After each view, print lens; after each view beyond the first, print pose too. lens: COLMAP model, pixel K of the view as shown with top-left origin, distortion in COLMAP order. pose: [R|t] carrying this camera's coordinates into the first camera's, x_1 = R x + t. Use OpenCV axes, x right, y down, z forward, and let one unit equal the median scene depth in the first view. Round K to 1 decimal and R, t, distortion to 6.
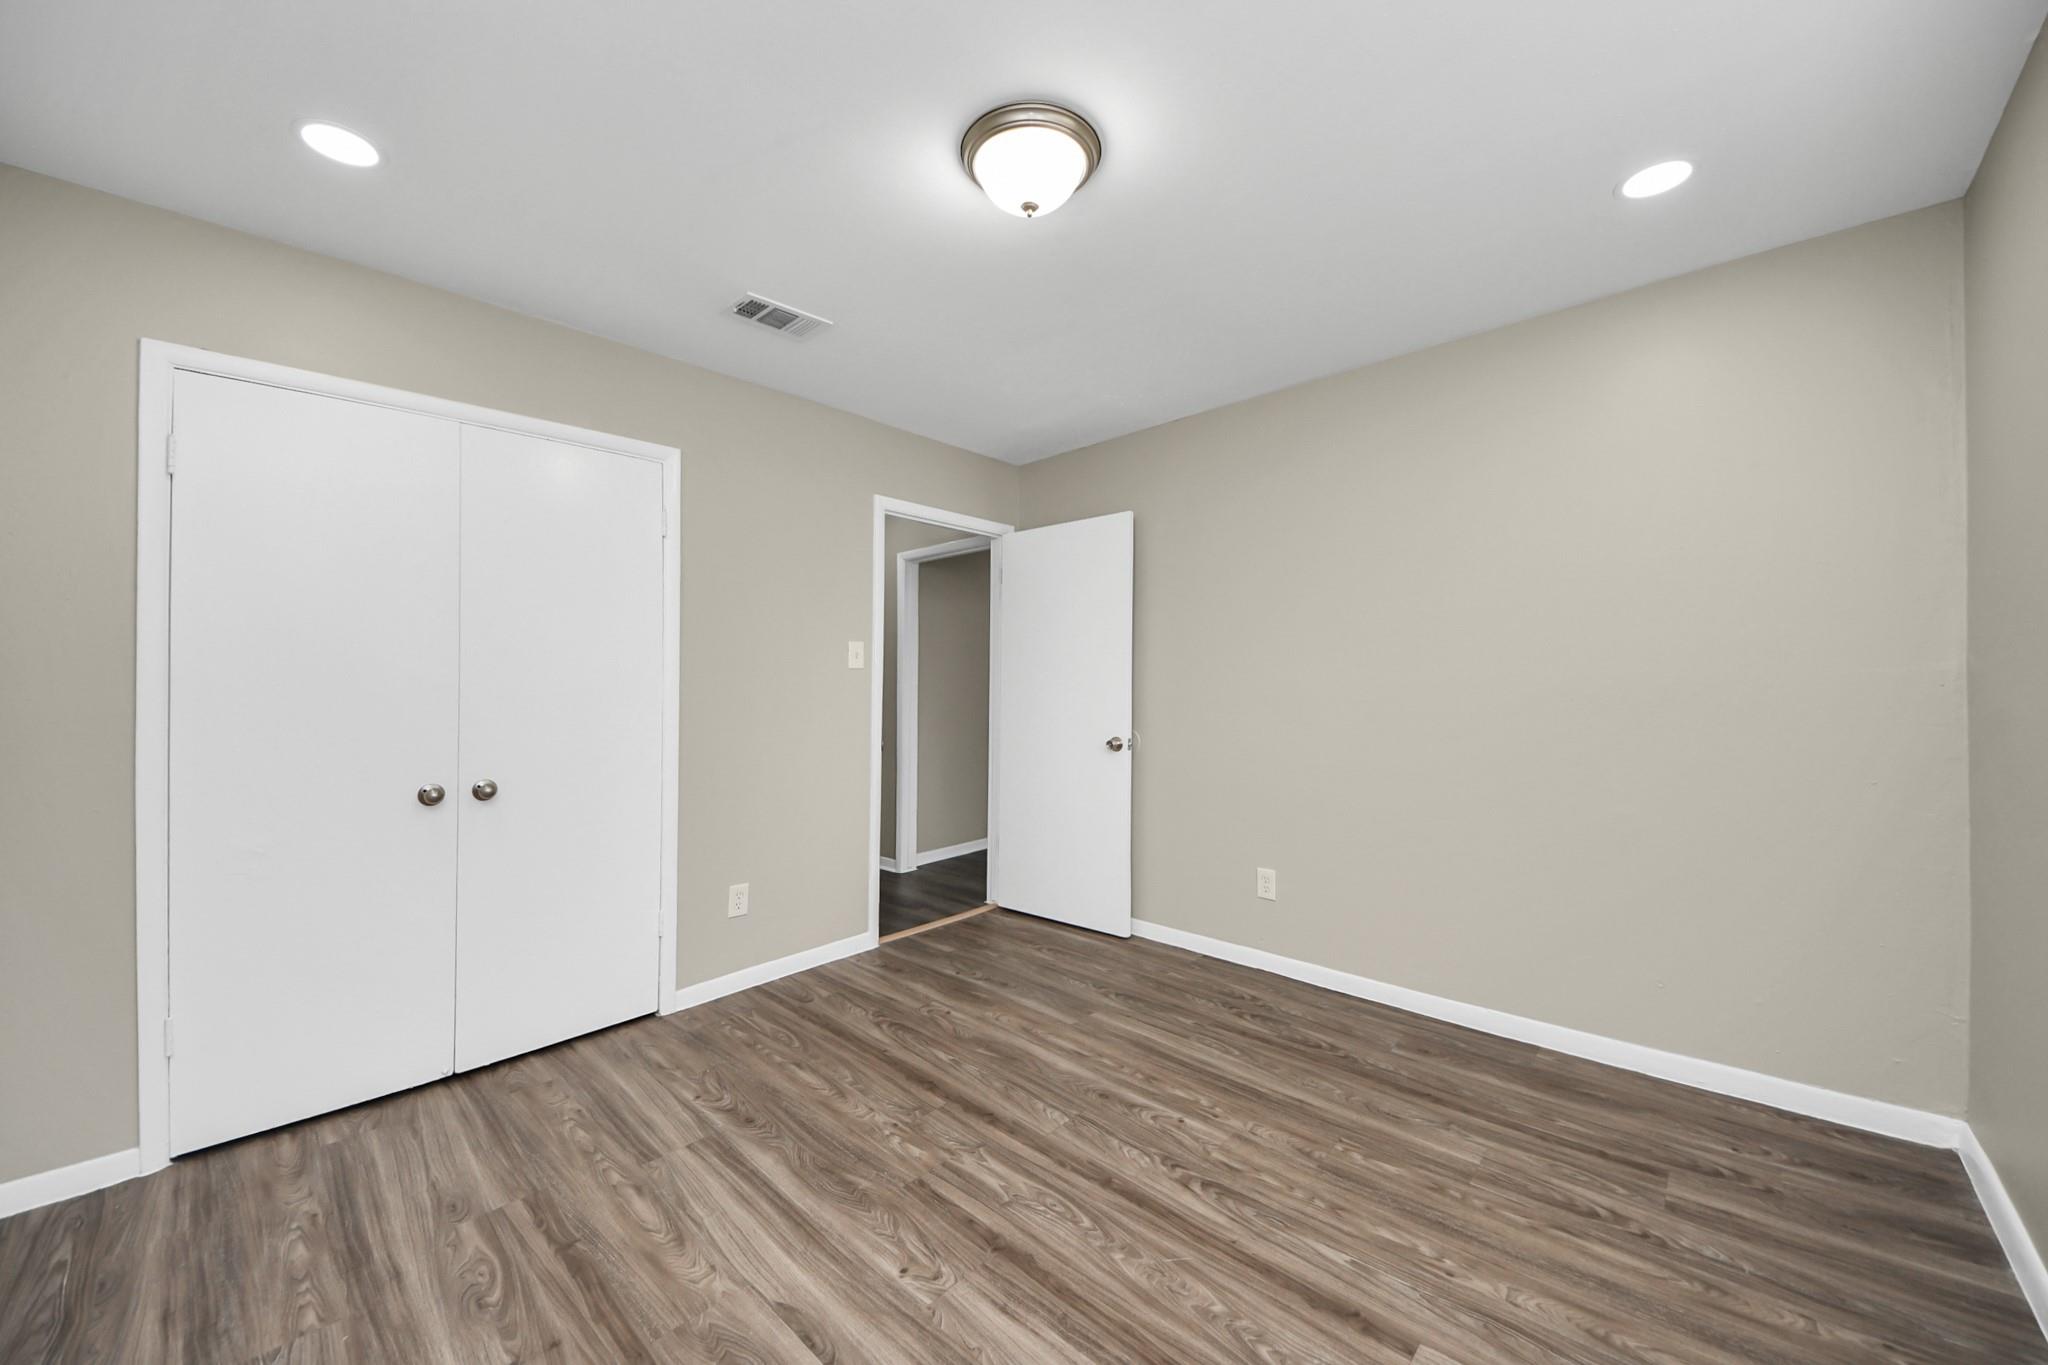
lens RADIAL K [[741.4, 0, 1029.4], [0, 741.4, 691.4], [0, 0, 1]] dist [0.036577, -0.027641]
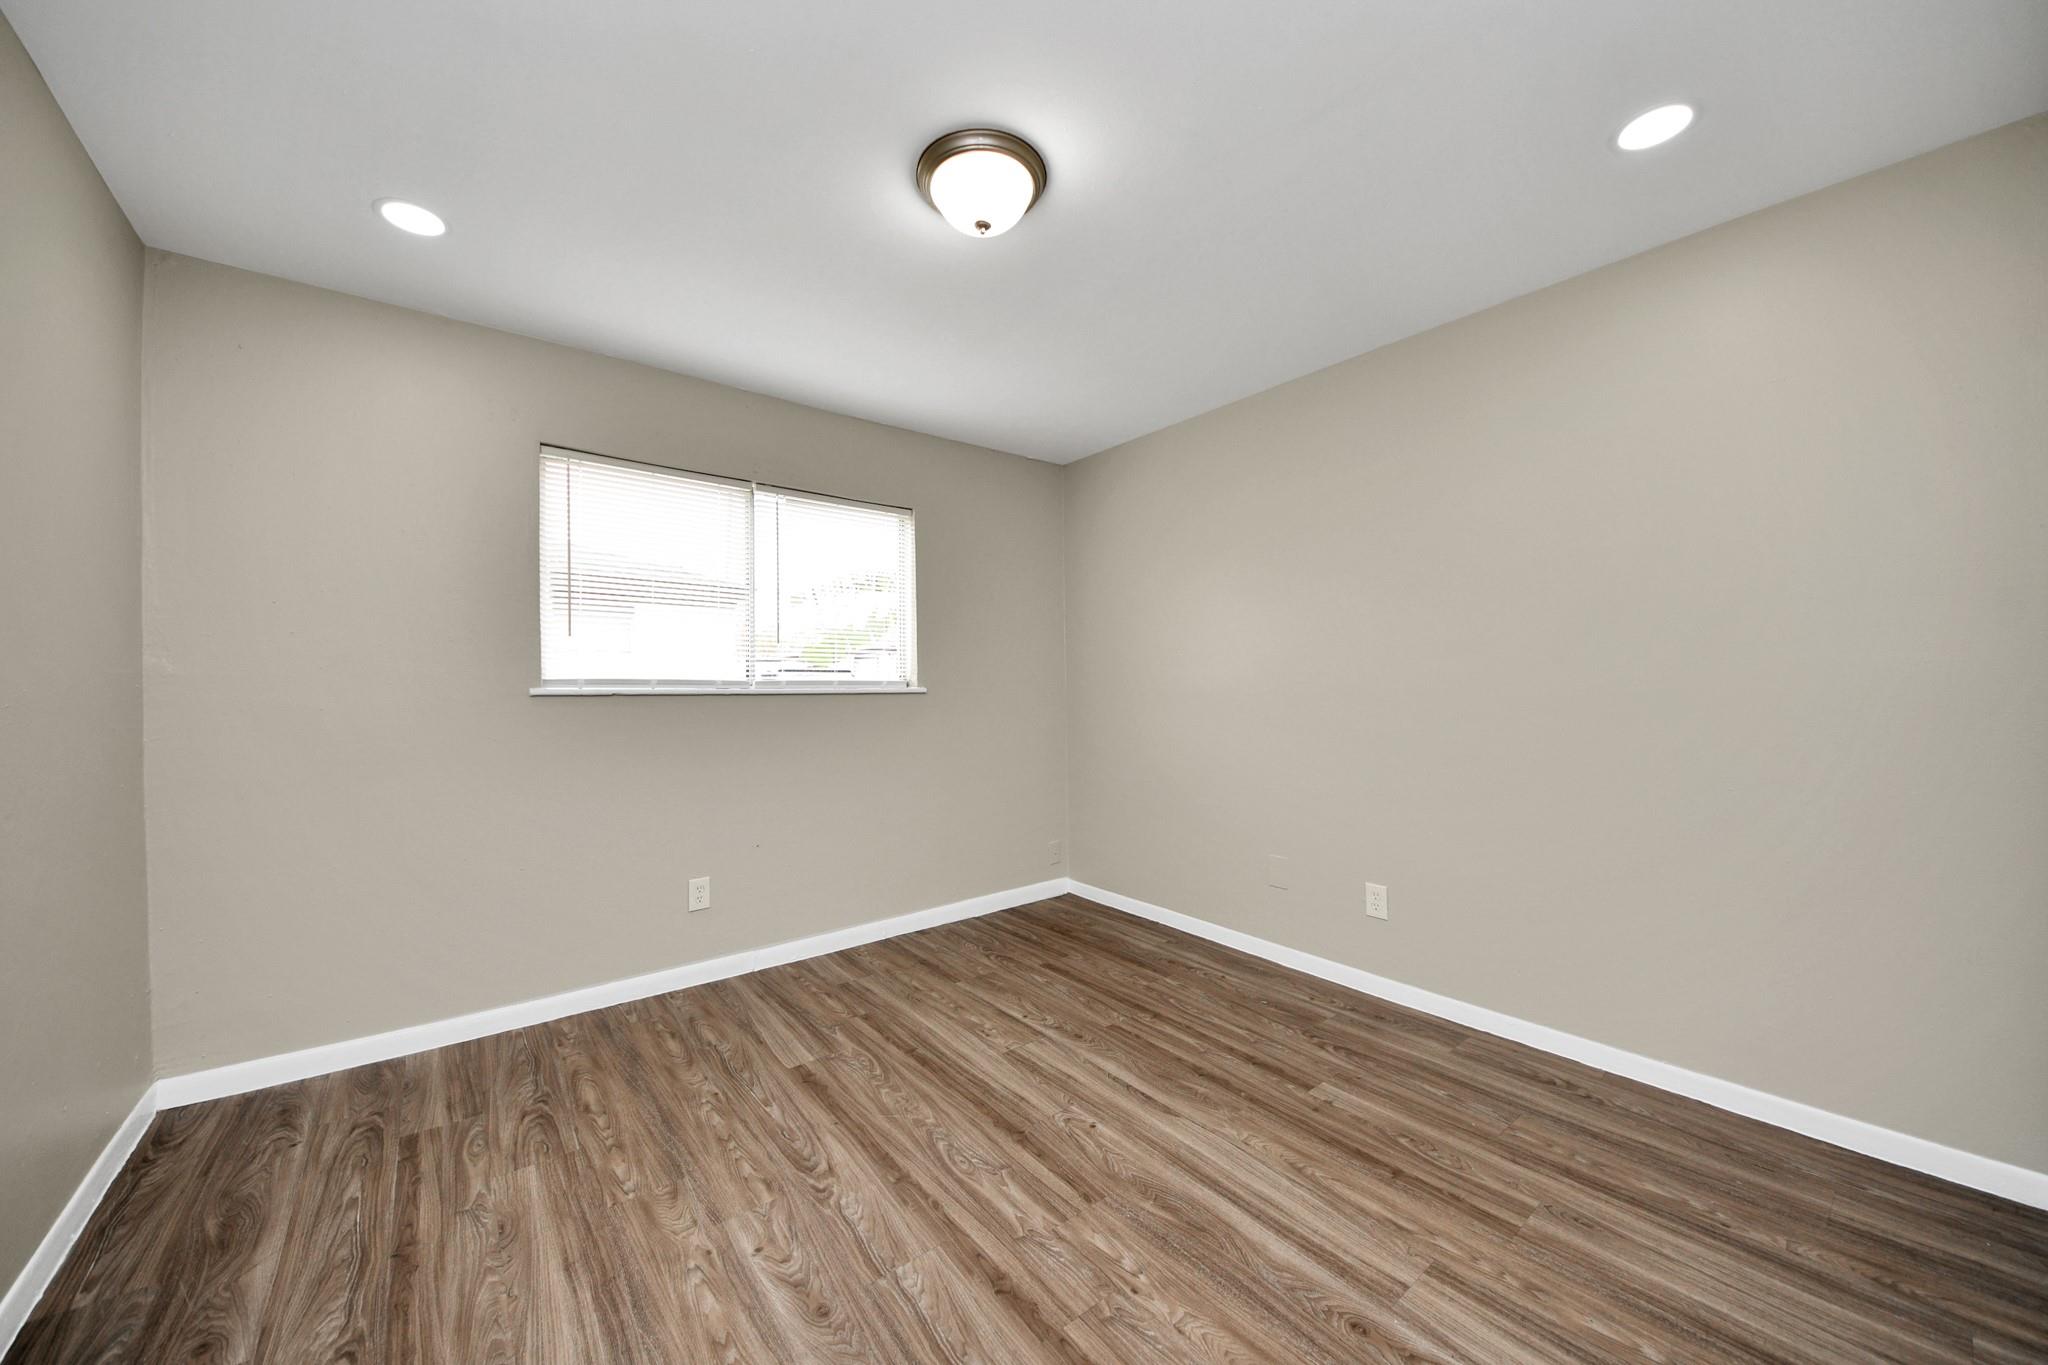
lens RADIAL K [[741.4, 0, 1029.4], [0, 741.4, 691.4], [0, 0, 1]] dist [0.036577, -0.027641]
pose [[-0.989502, 0.015213, 0.143719, -0.216810], [0.015161, 0.999884, -0.001456, 0.008622], [-0.143725, 0.000738, -0.989617, 1.947810]]
